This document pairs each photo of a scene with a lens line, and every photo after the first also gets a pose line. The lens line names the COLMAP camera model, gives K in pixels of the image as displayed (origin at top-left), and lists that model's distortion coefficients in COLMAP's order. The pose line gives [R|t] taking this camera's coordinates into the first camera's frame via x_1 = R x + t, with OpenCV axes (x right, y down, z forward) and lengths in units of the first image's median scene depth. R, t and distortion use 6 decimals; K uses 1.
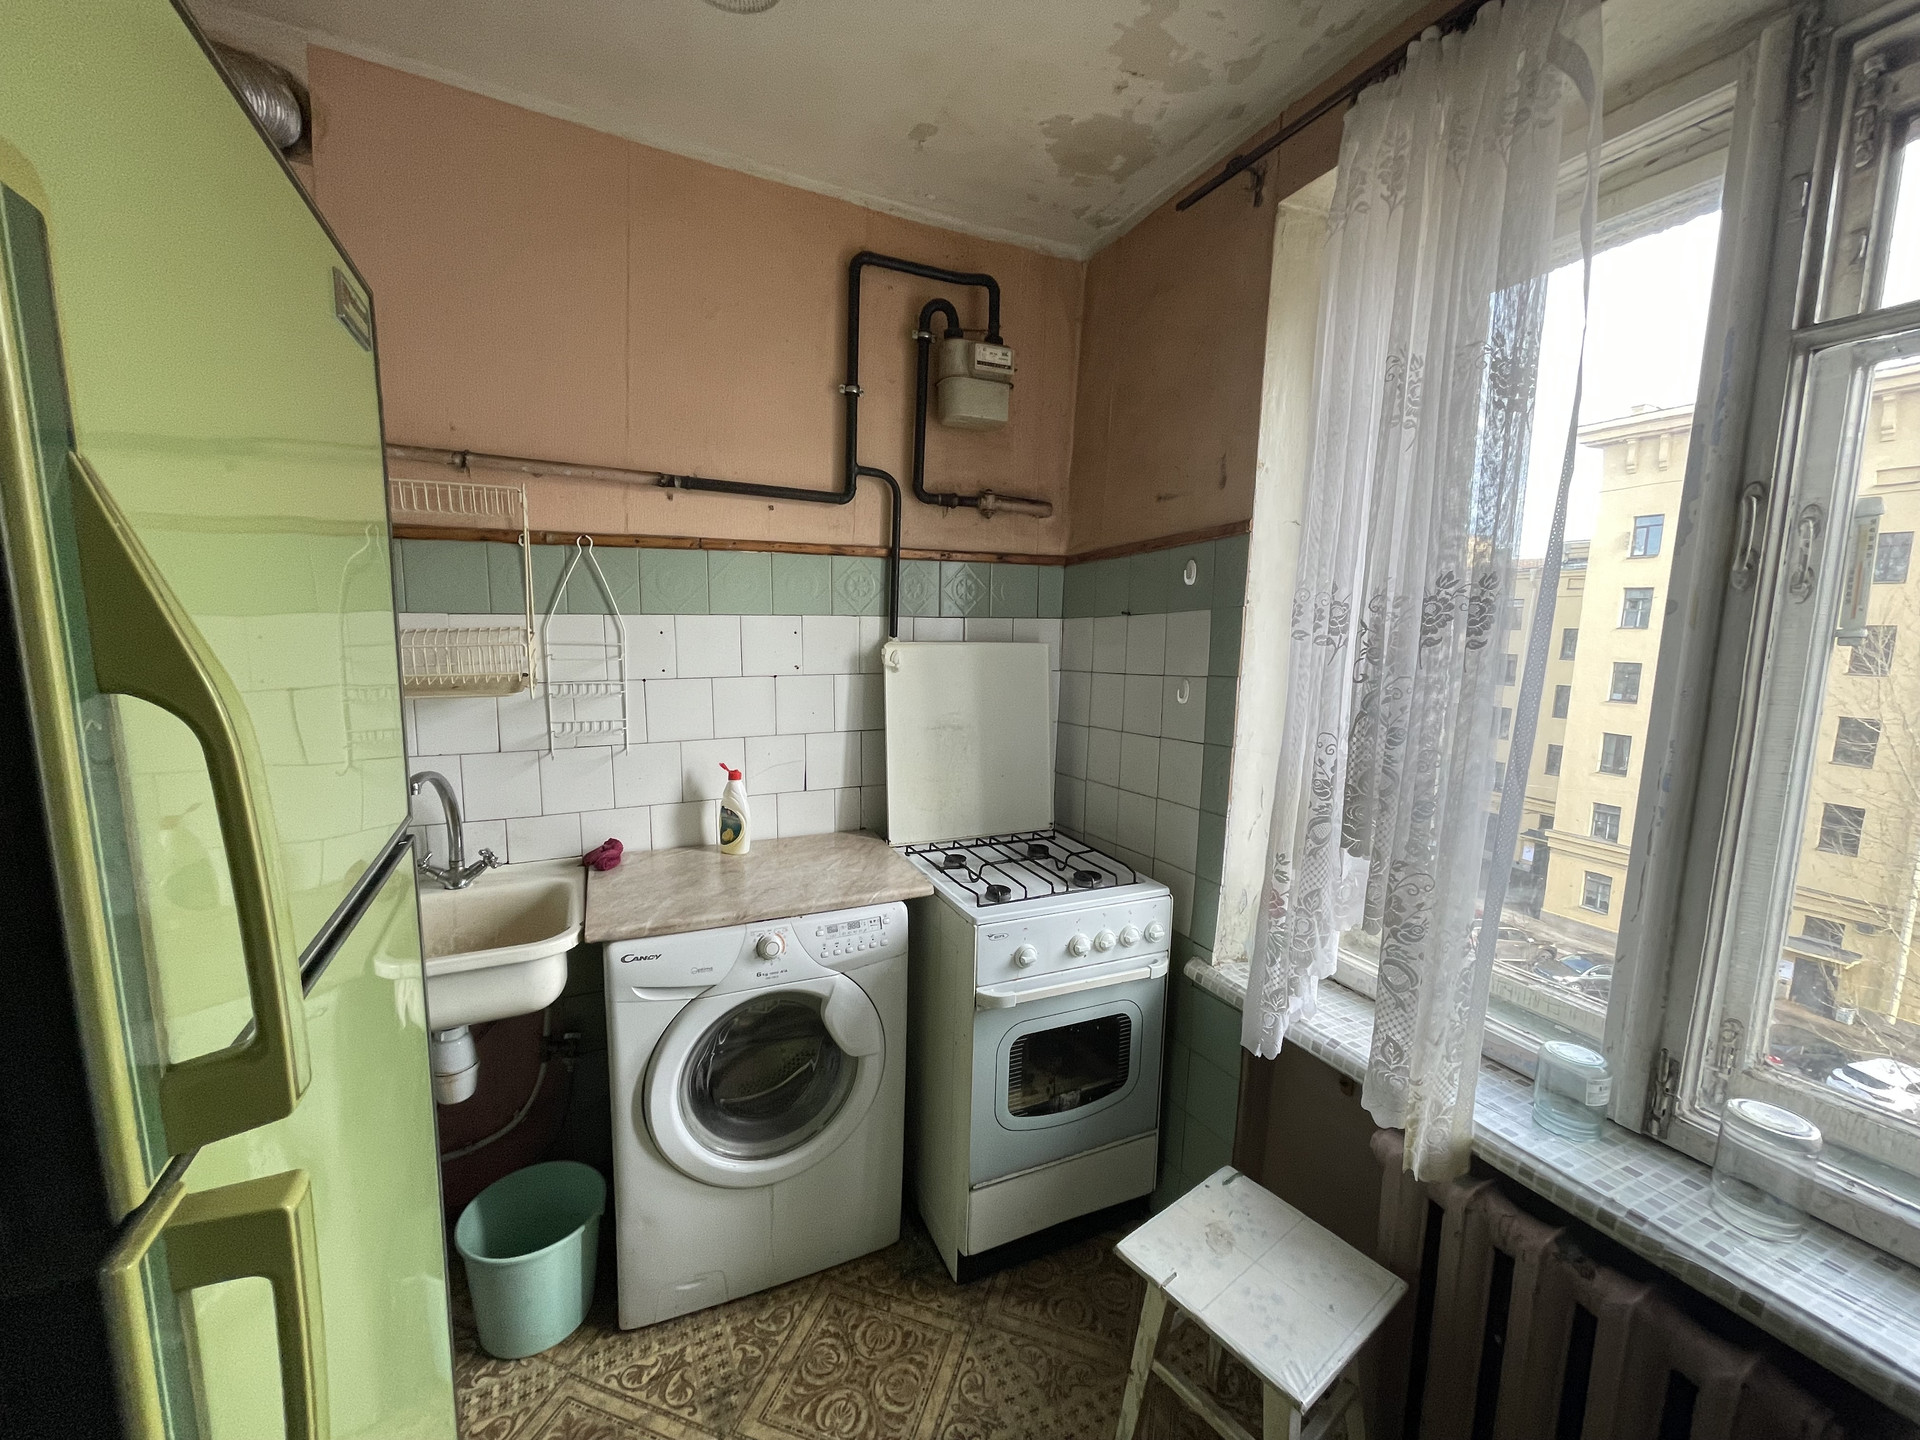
lens RADIAL K [[767.0, 0, 955.0], [0, 767.0, 722.9], [0, 0, 1]] dist [-0.003976, -0.000505]
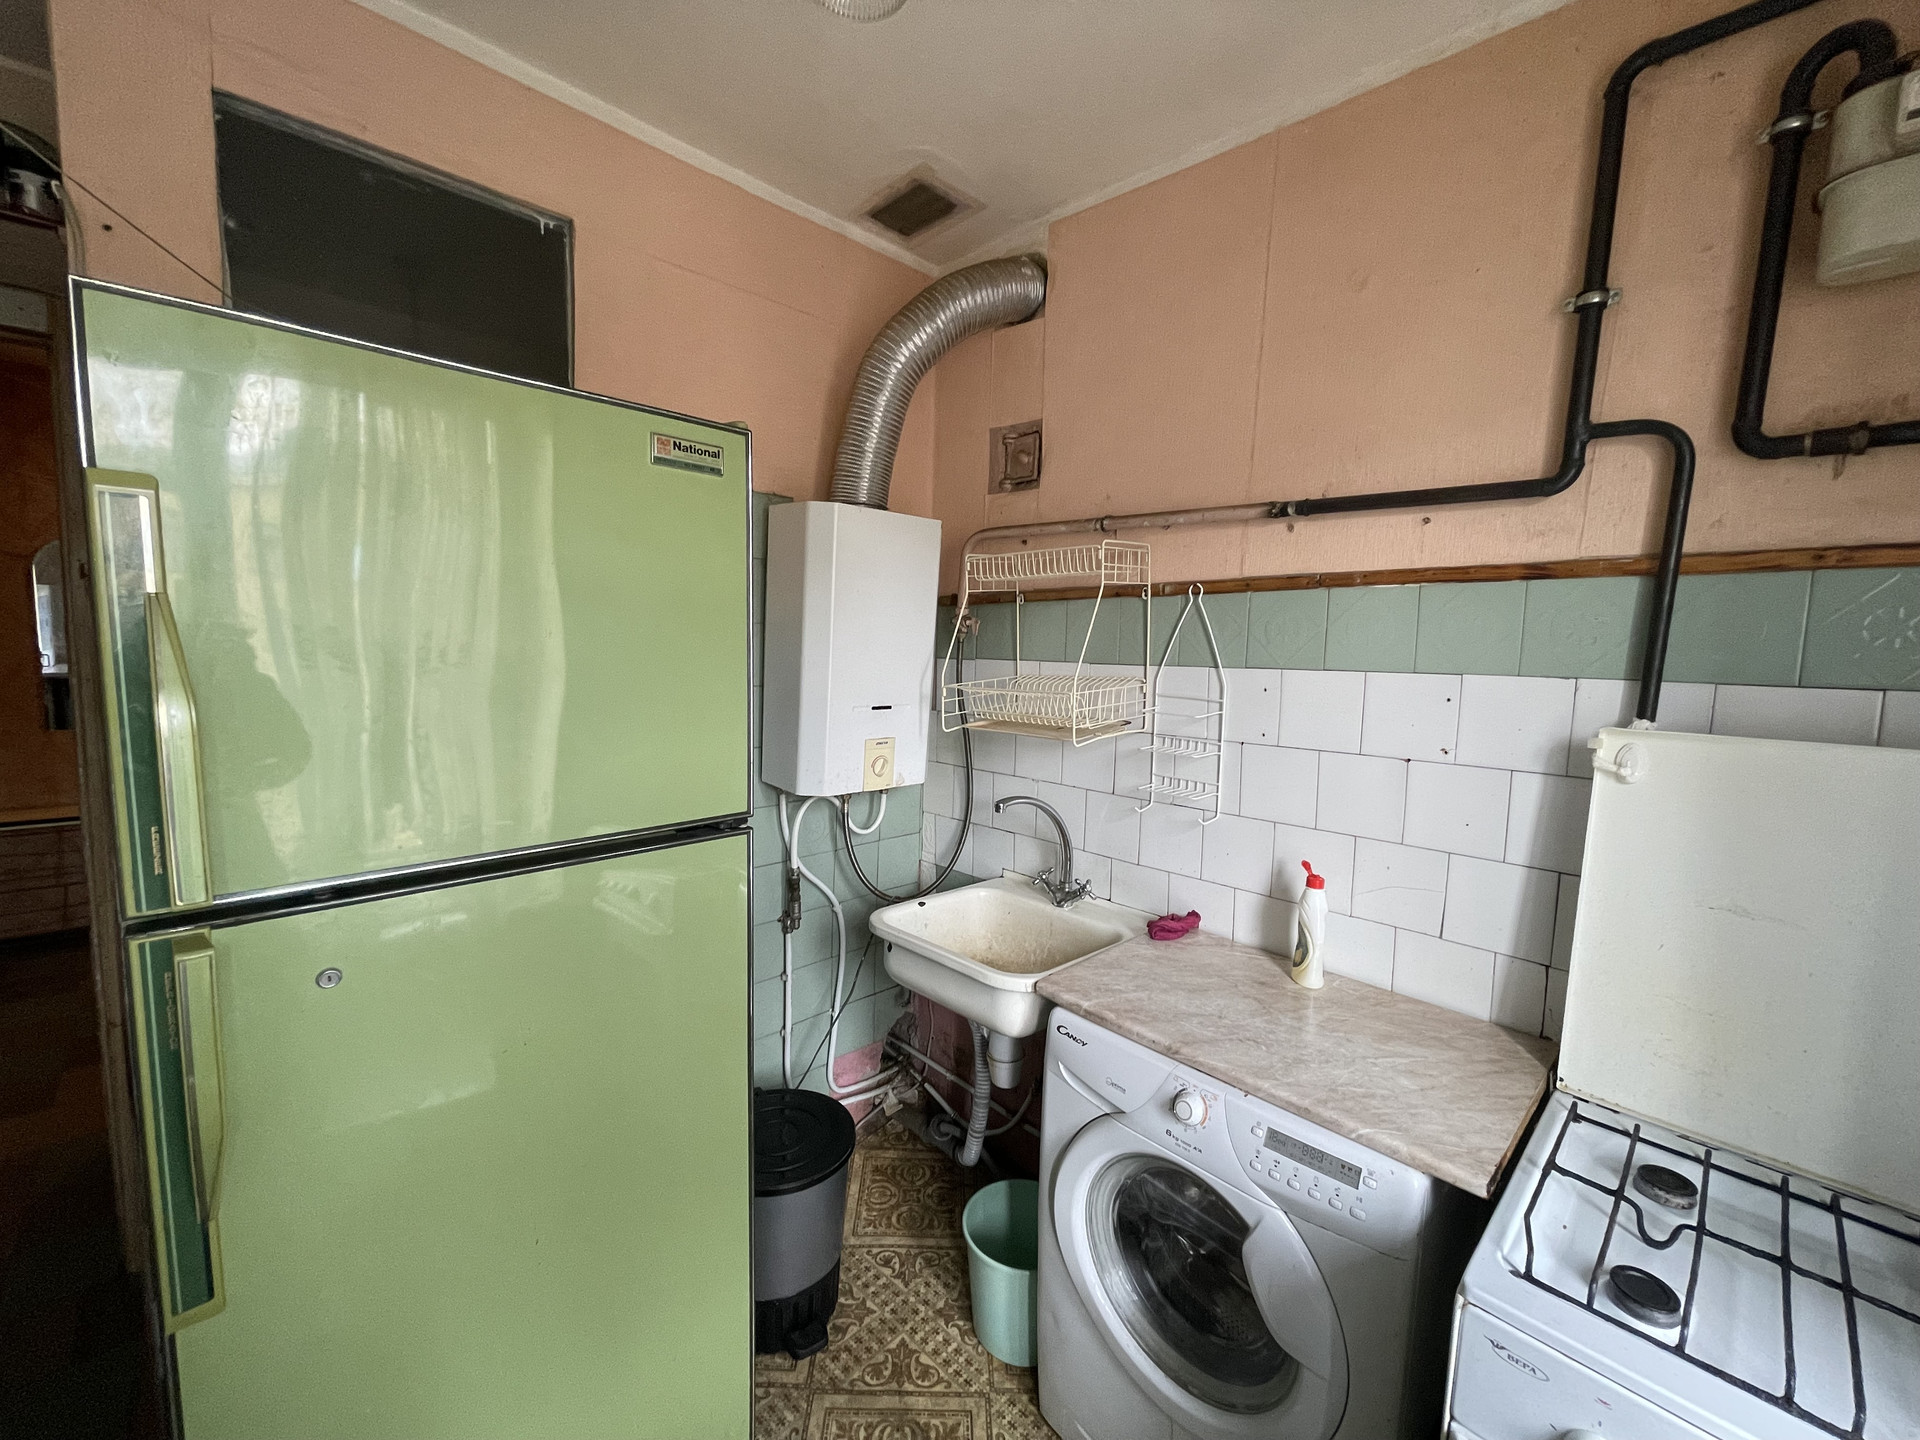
lens RADIAL K [[767.0, 0, 960.8], [0, 767.0, 722.9], [0, 0, 1]] dist [-0.003976, -0.000505]
pose [[0.323321, 0.087692, -0.942217, 0.318389], [-0.148778, 0.988024, 0.040902, -0.069299], [0.934520, 0.126957, 0.332496, 0.428594]]
